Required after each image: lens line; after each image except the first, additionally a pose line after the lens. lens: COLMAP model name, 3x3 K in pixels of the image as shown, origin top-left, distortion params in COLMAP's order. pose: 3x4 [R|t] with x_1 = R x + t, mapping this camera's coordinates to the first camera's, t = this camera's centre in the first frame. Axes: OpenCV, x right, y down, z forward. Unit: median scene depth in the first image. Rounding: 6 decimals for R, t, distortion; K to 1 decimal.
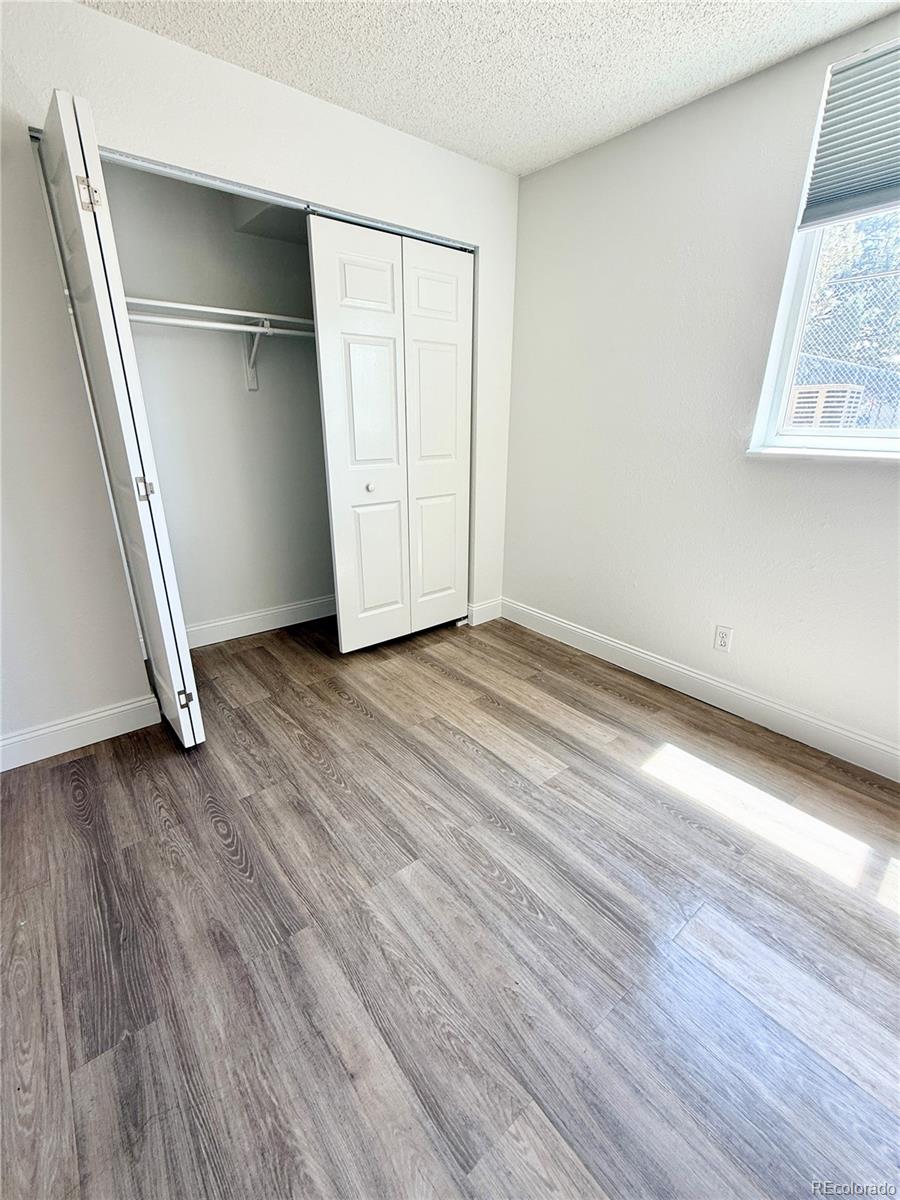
lens RADIAL K [[508.9, 0, 450.0], [0, 508.9, 600.0], [0, 0, 1]] dist [0.000759, 0.000111]
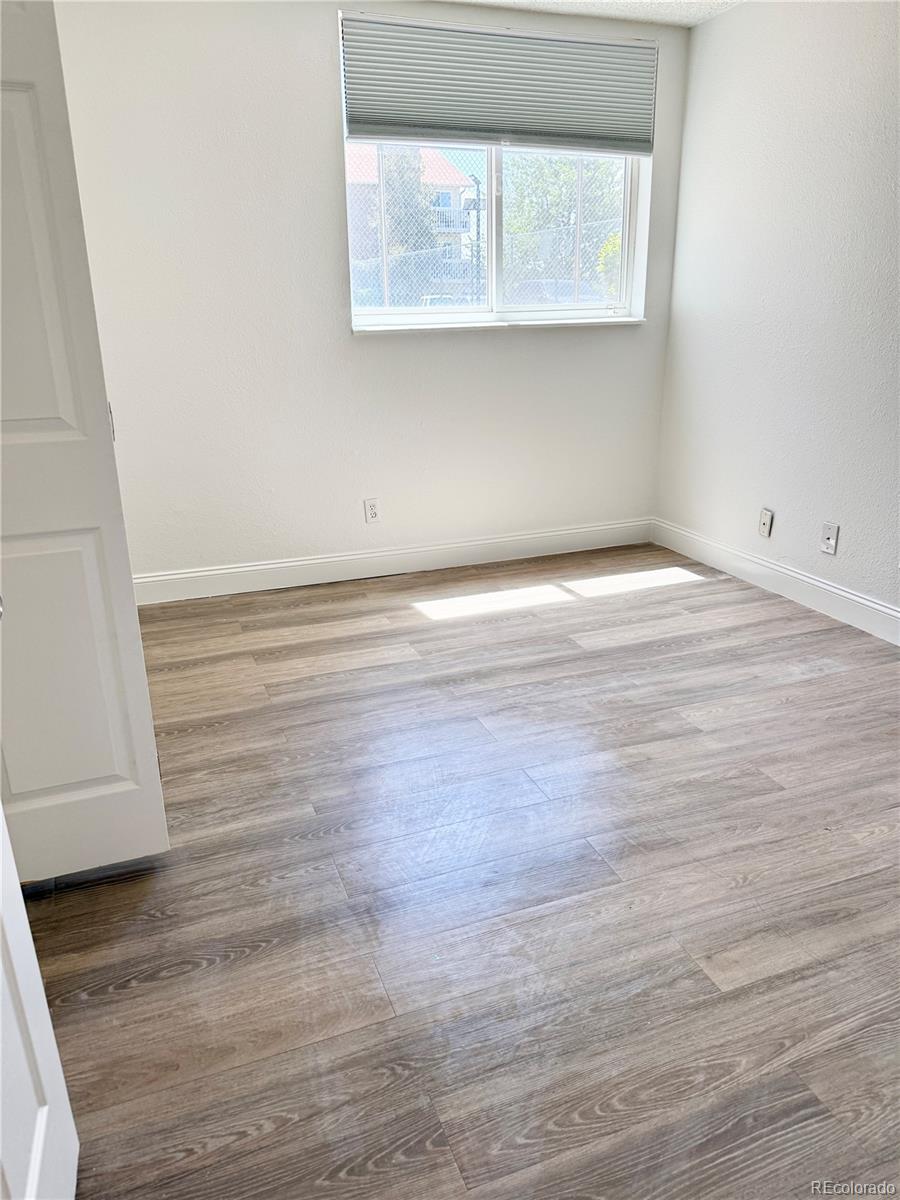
lens RADIAL K [[819.4, 0, 450.0], [0, 819.4, 600.0], [0, 0, 1]] dist [0.090380, -0.147790]
pose [[0.321491, -0.328231, 0.888205, -1.150669], [0.339306, 0.915645, 0.215557, -0.076990], [-0.884033, 0.232073, 0.405743, 0.231955]]
